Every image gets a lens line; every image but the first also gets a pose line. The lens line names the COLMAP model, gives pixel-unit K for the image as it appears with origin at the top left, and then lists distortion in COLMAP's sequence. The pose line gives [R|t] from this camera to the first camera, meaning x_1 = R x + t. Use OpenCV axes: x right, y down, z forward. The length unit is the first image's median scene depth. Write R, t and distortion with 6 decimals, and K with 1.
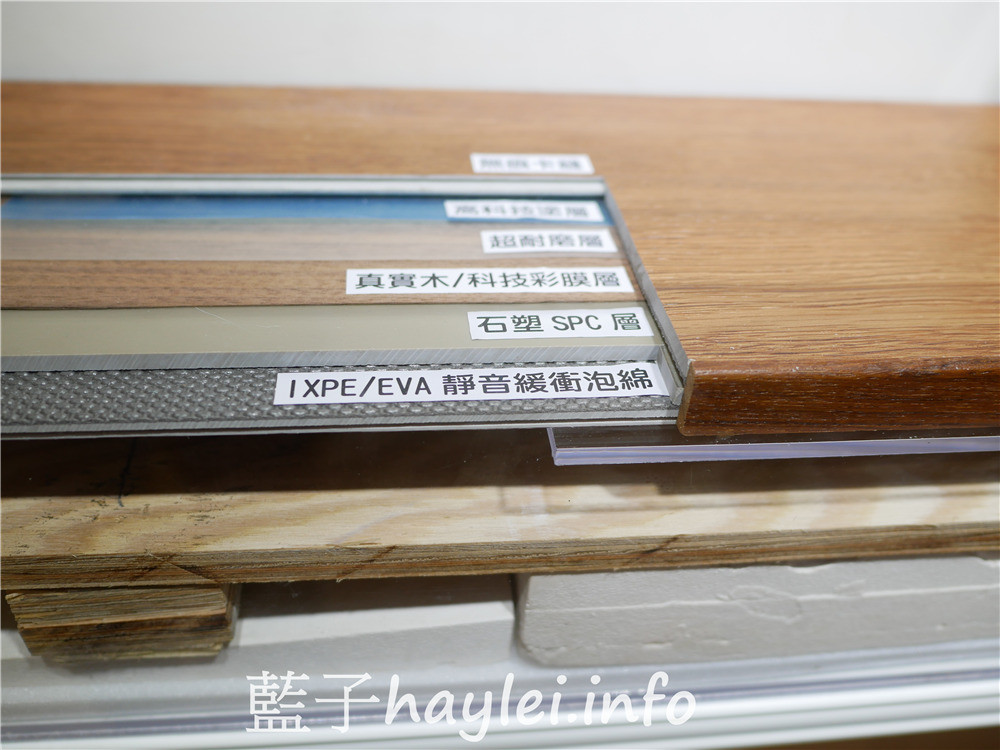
lens RADIAL K [[872.0, 0, 500.0], [0, 872.0, 375.0], [0, 0, 1]] dist [-0.014621, -0.002601]
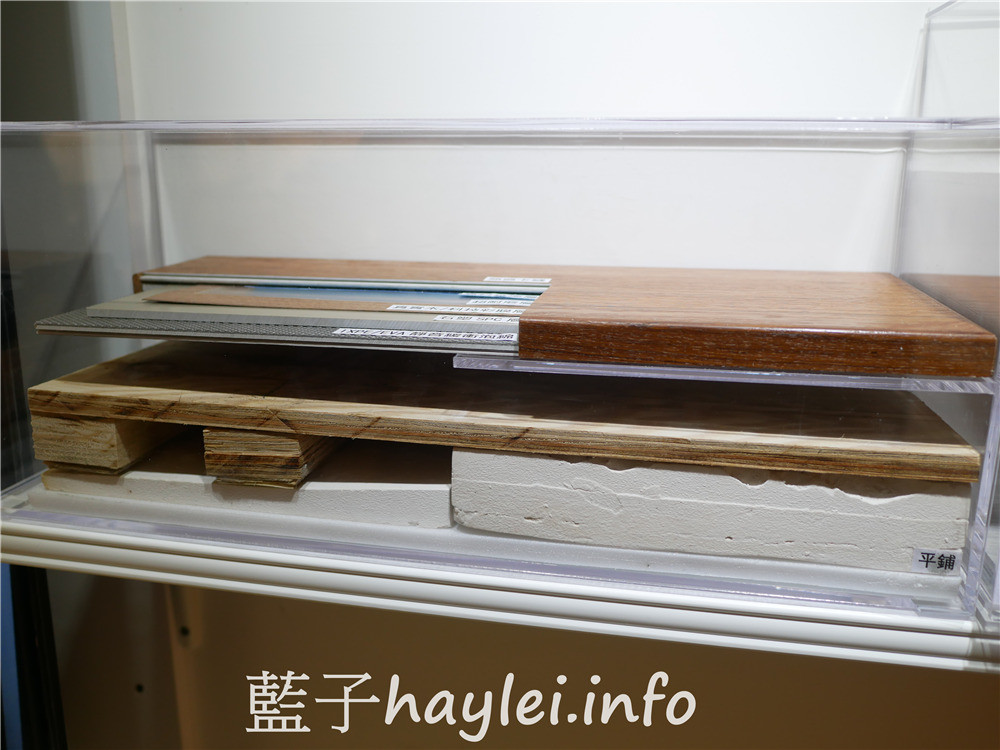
lens RADIAL K [[861.9, 0, 500.0], [0, 861.9, 375.0], [0, 0, 1]] dist [0.013301, 0.001028]
pose [[0.949968, 0.017748, -0.311843, 0.702925], [-0.138015, 0.919484, -0.368104, 0.749483], [0.280202, 0.392726, 0.875930, -0.624100]]
